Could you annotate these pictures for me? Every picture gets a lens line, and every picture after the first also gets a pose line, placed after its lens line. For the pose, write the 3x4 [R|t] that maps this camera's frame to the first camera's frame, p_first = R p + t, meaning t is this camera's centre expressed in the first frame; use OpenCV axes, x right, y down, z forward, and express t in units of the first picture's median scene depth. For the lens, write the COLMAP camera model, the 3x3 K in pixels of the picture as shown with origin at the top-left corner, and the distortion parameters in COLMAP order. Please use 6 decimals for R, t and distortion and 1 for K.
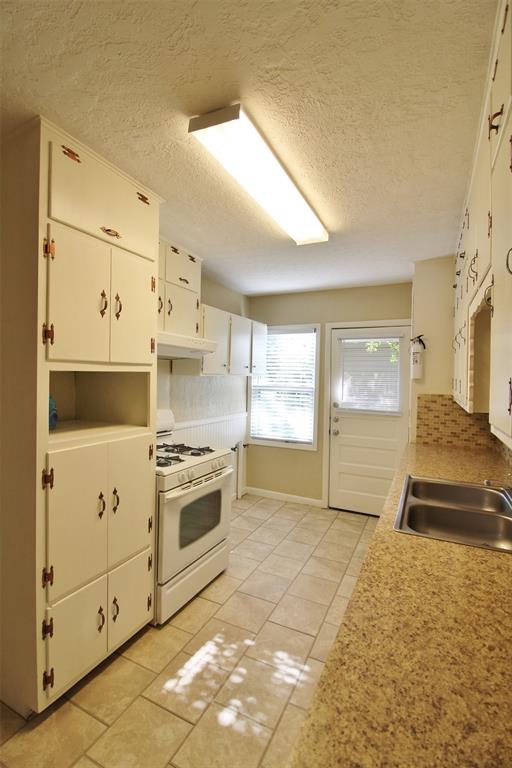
lens RADIAL K [[360.9, 0, 248.8], [0, 360.9, 383.8], [0, 0, 1]] dist [-0.000890, -0.000478]
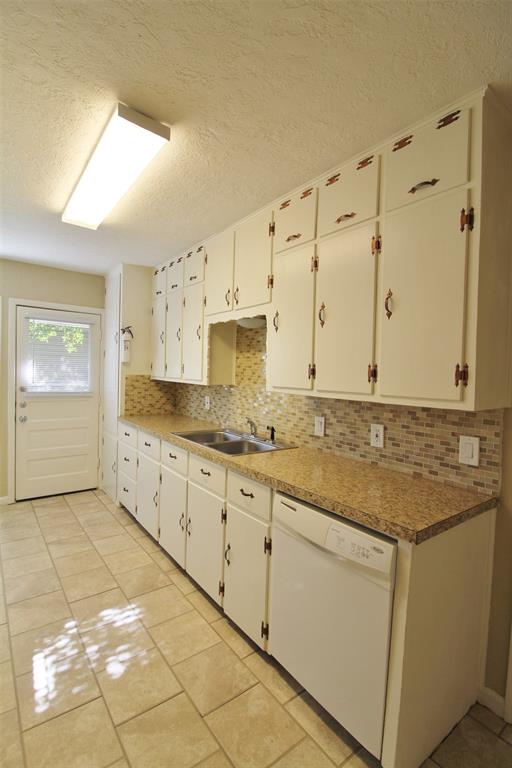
lens RADIAL K [[360.9, 0, 248.8], [0, 360.9, 383.8], [0, 0, 1]] dist [-0.000890, -0.000478]
pose [[0.445040, -0.032963, 0.894904, -0.438506], [-0.003142, 0.999259, 0.038369, 0.010425], [-0.895505, -0.019888, 0.444607, 0.094402]]
